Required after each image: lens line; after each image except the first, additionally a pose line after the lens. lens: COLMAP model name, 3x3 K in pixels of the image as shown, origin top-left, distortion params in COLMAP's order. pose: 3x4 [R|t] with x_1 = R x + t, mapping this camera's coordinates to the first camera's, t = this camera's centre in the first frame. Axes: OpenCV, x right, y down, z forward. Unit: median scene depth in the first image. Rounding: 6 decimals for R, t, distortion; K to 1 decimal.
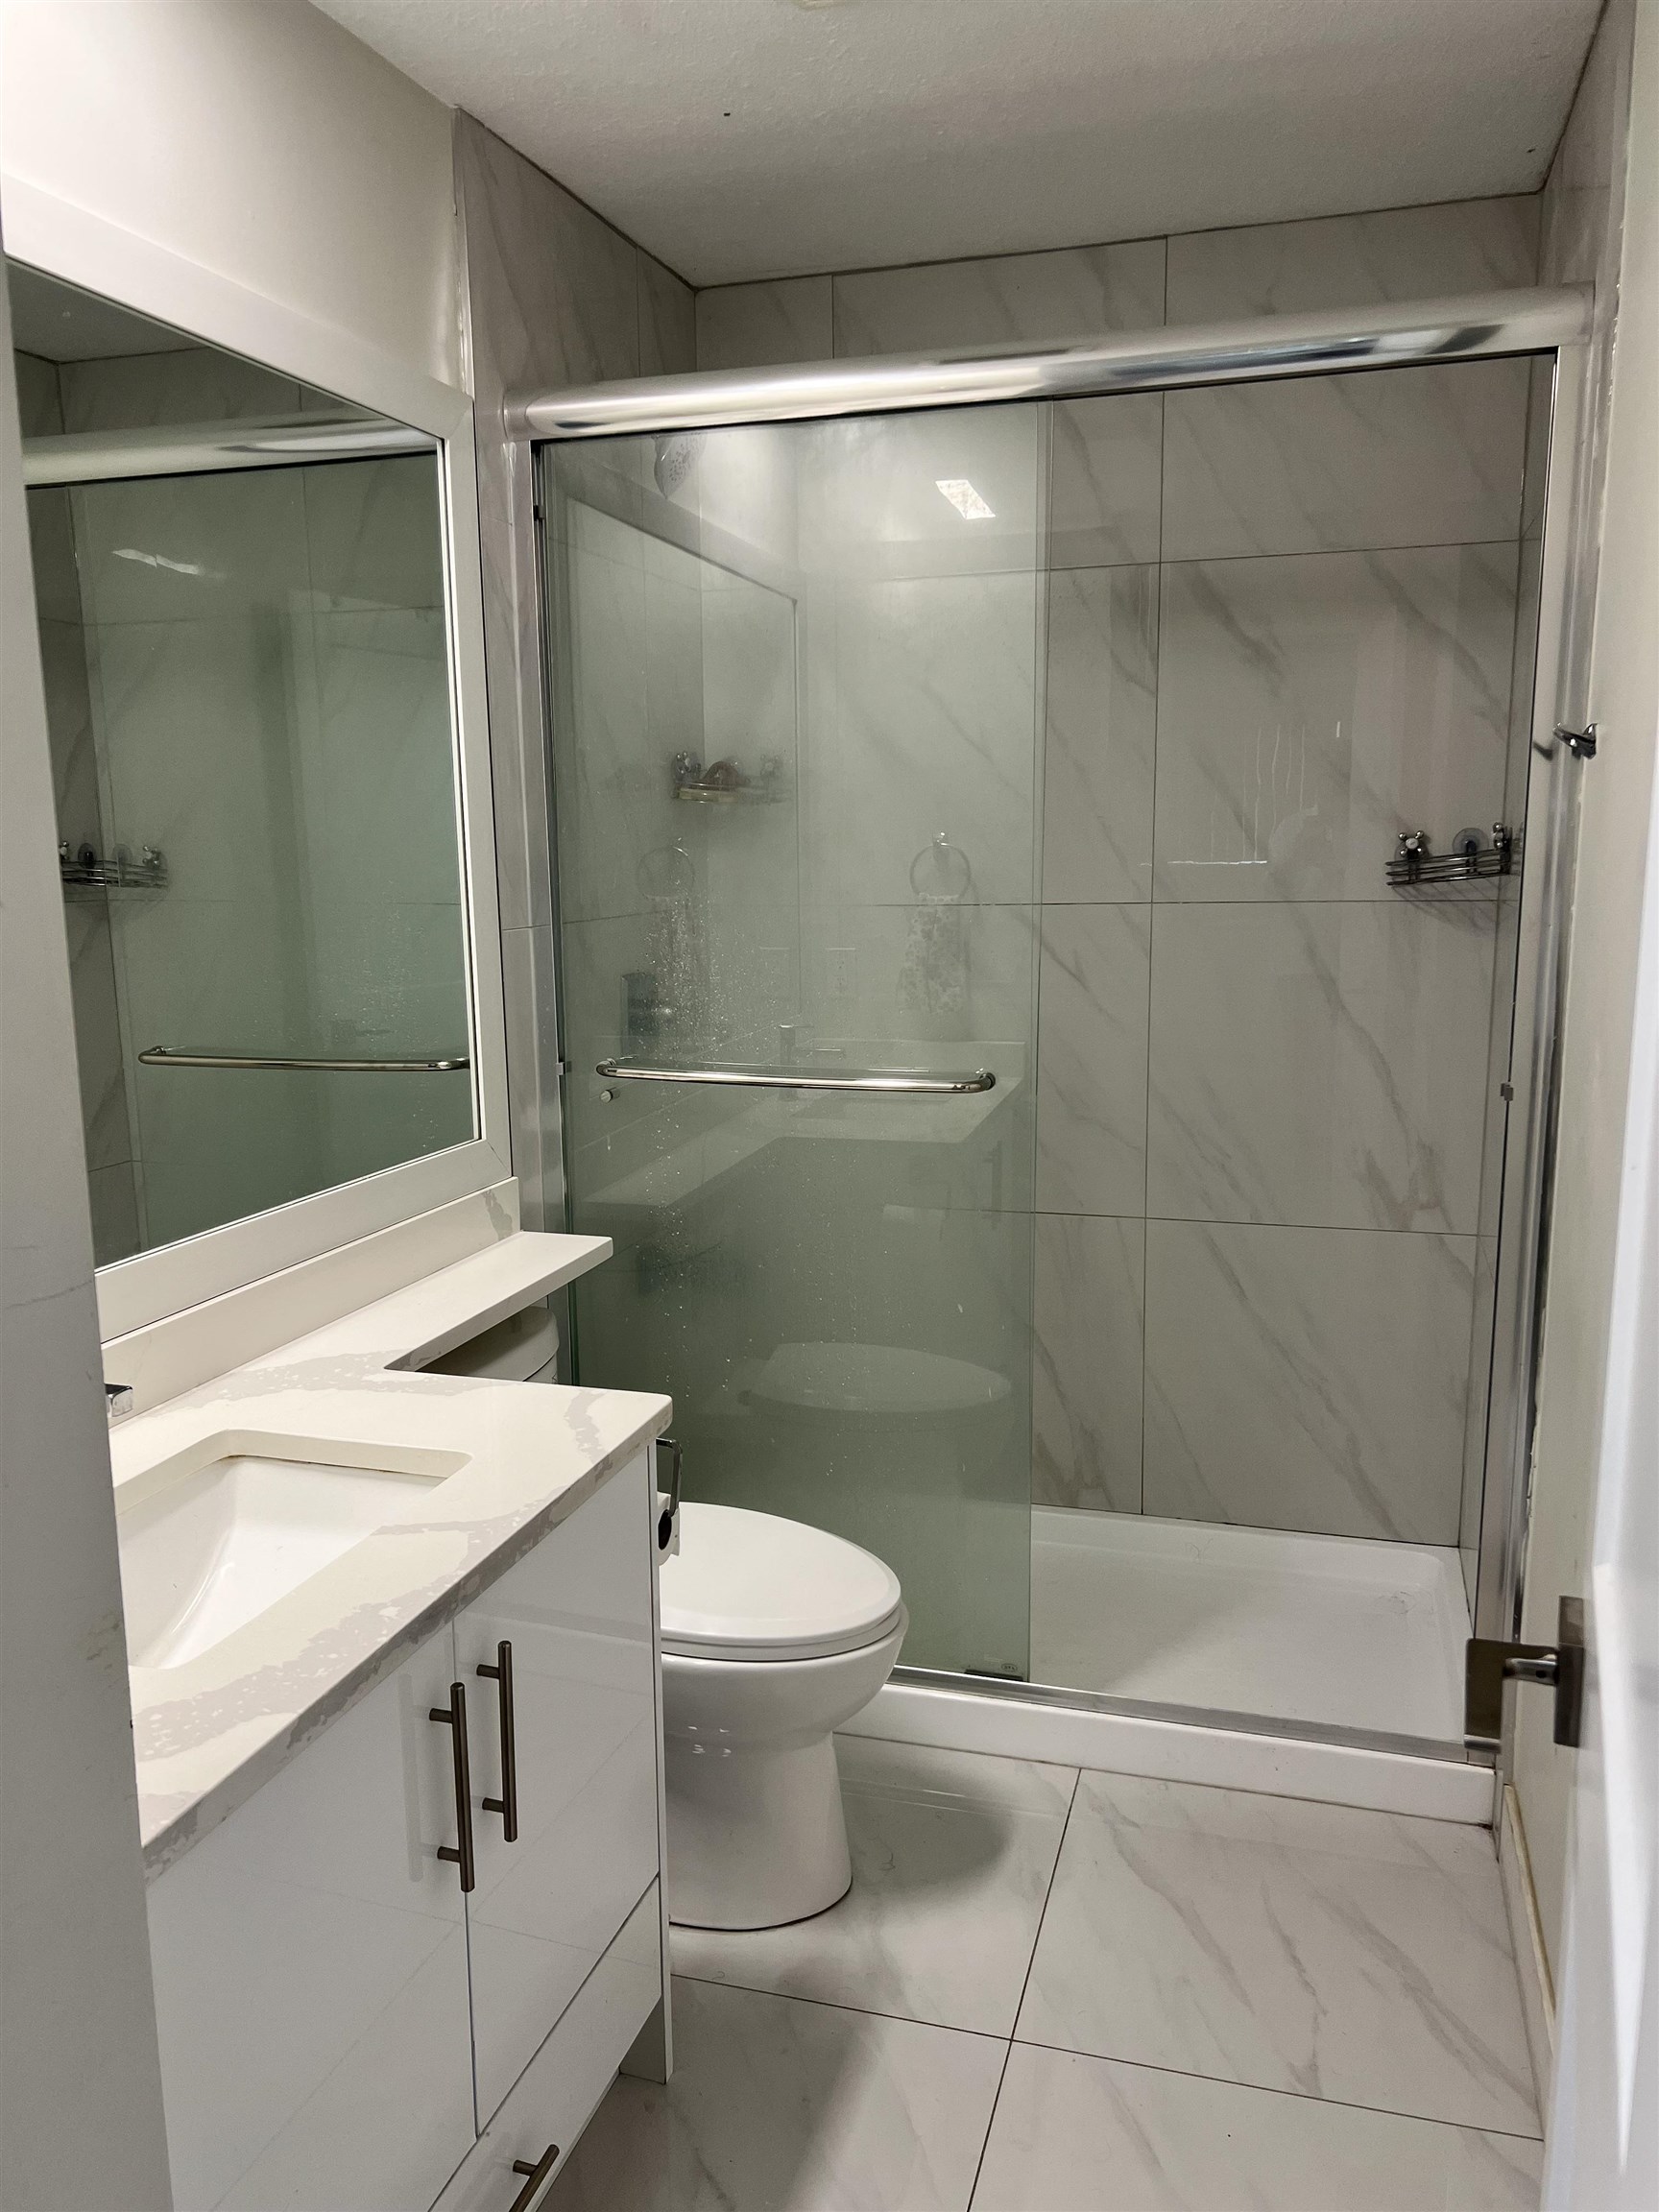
lens RADIAL K [[1668.6, 0, 847.1], [0, 1668.6, 1116.0], [0, 0, 1]] dist [0.055559, -0.068200]
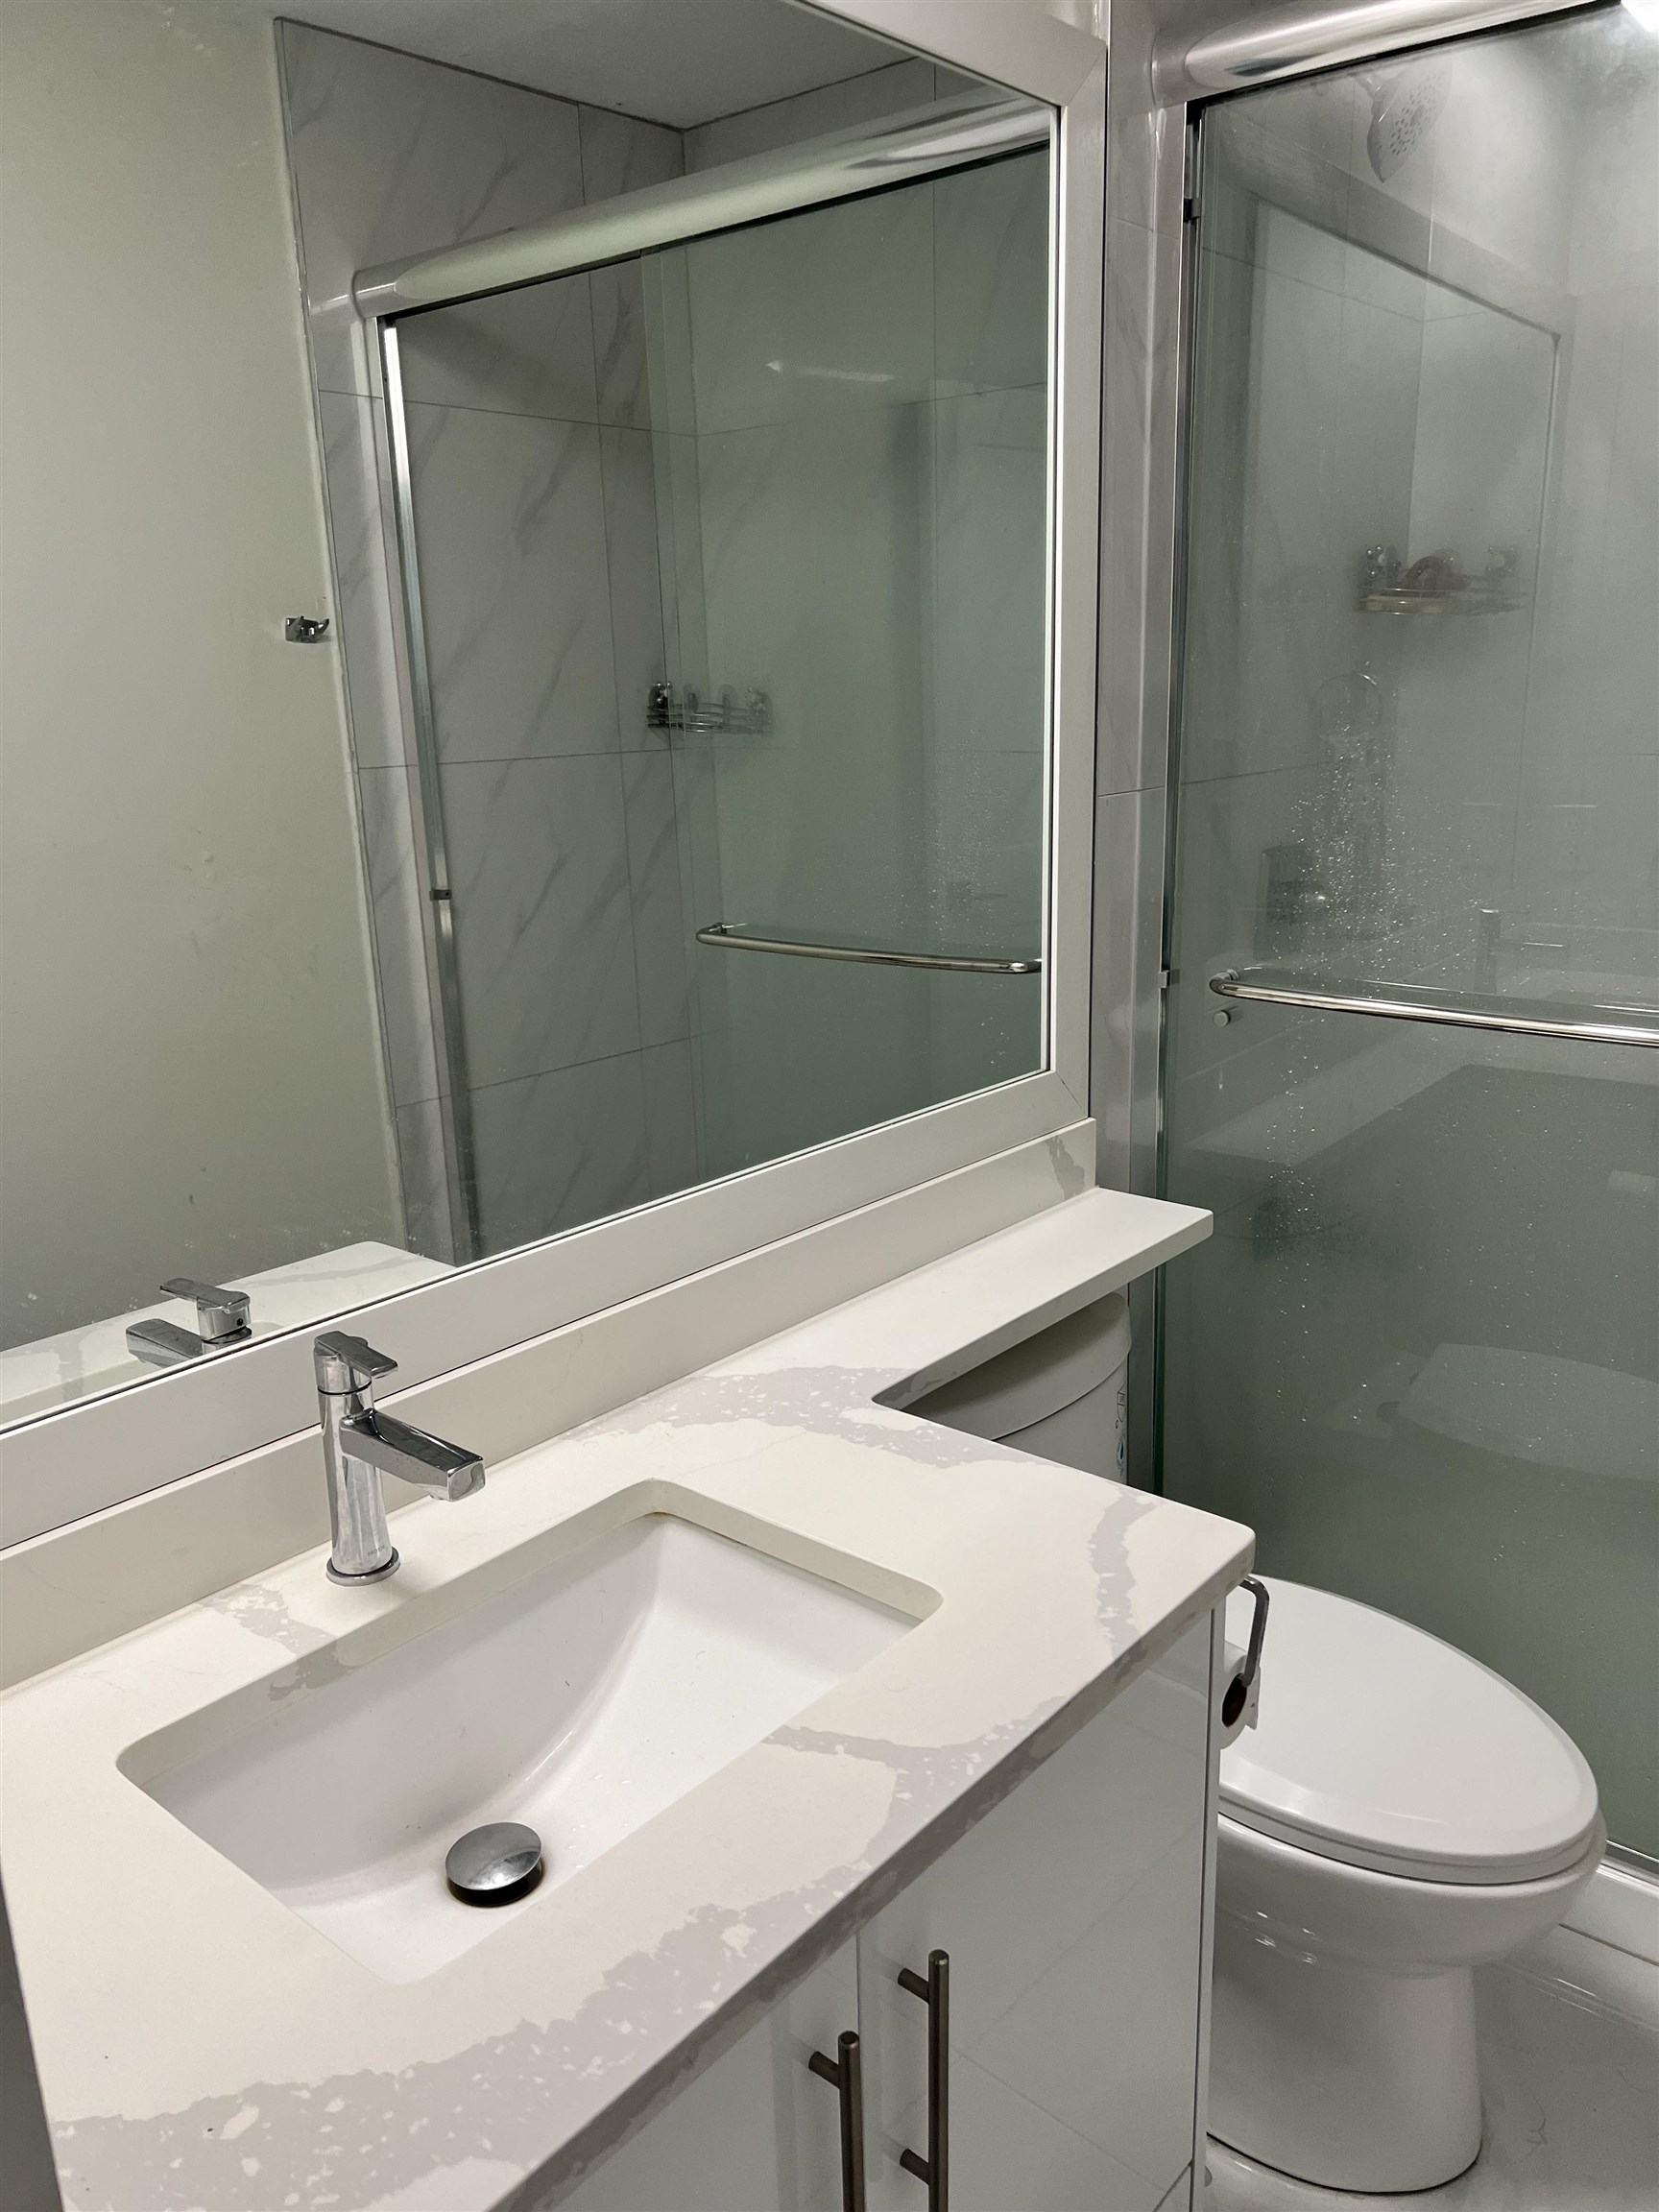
lens RADIAL K [[1668.6, 0, 808.7], [0, 1668.6, 1124.6], [0, 0, 1]] dist [0.055559, -0.068200]
pose [[0.914816, 0.089026, -0.393936, -0.013592], [-0.048183, 0.992494, 0.112401, -0.042218], [0.400986, -0.083845, 0.912239, 0.242472]]
